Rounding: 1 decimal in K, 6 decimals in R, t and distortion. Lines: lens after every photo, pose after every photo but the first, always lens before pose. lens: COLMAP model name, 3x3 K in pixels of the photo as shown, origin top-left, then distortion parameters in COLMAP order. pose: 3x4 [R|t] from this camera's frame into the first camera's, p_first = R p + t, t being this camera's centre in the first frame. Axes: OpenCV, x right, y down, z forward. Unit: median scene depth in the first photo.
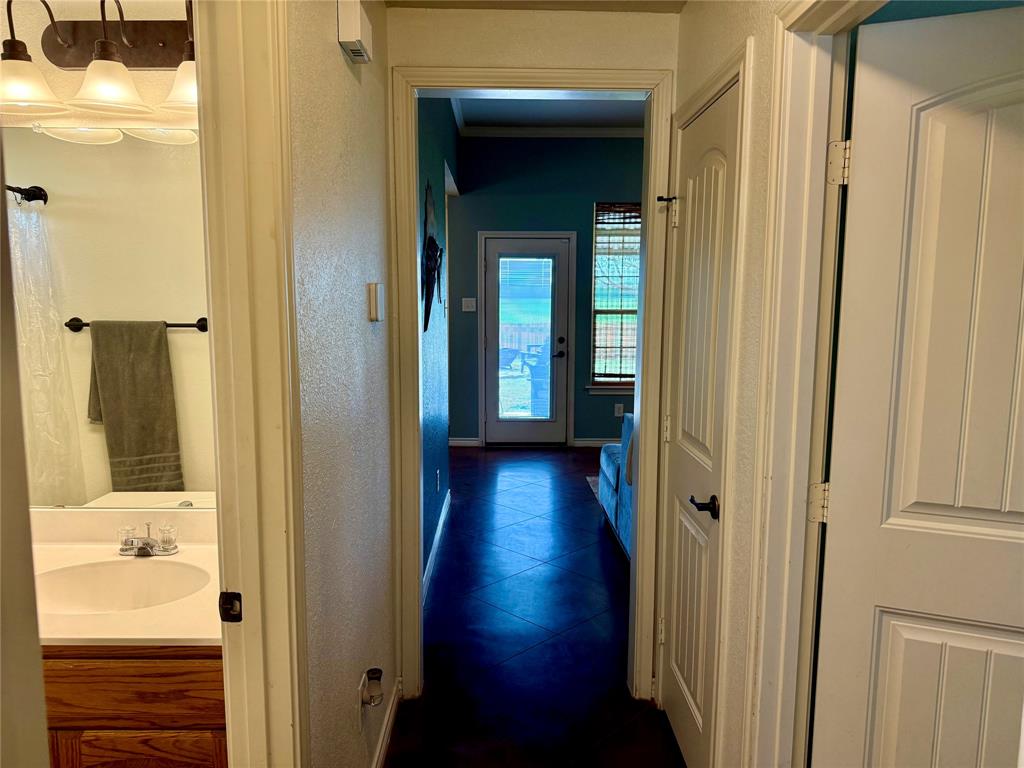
lens RADIAL K [[724.0, 0, 513.3], [0, 724.0, 385.1], [0, 0, 1]] dist [0.046835, -0.055672]
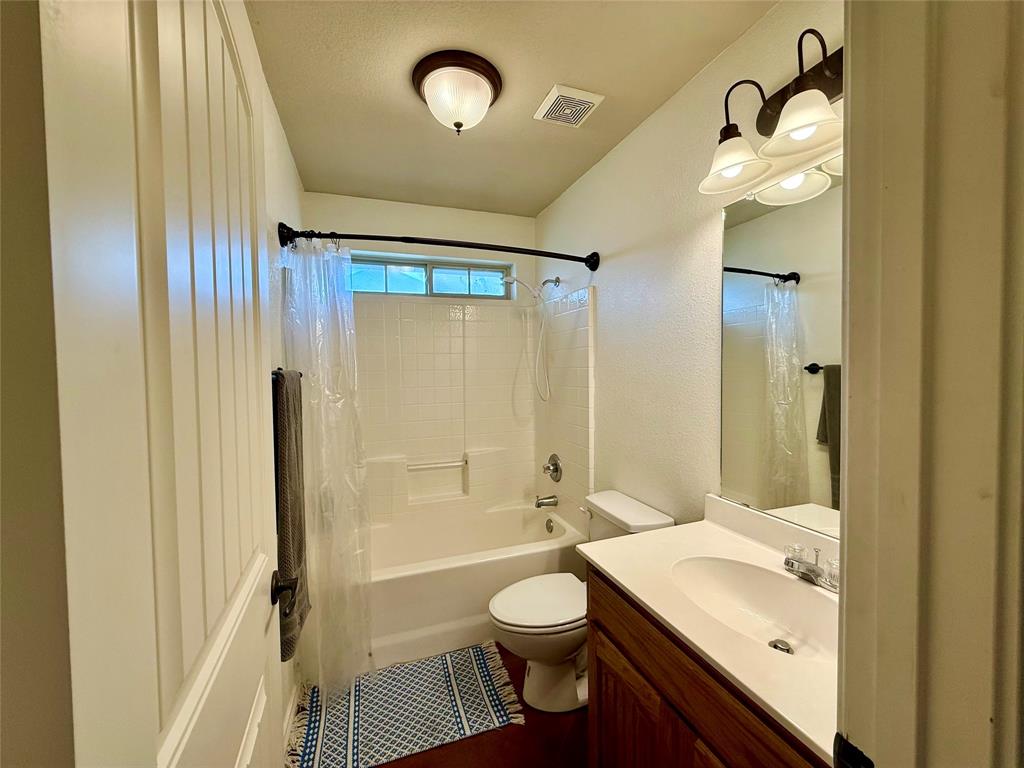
lens RADIAL K [[411.8, 0, 509.8], [0, 411.8, 384.6], [0, 0, 1]] dist [-0.010793, -0.000261]
pose [[0.323252, 0.019551, -0.946111, -0.072397], [-0.094837, 0.995422, -0.011833, 0.008871], [0.941549, 0.093552, 0.323626, 0.251830]]
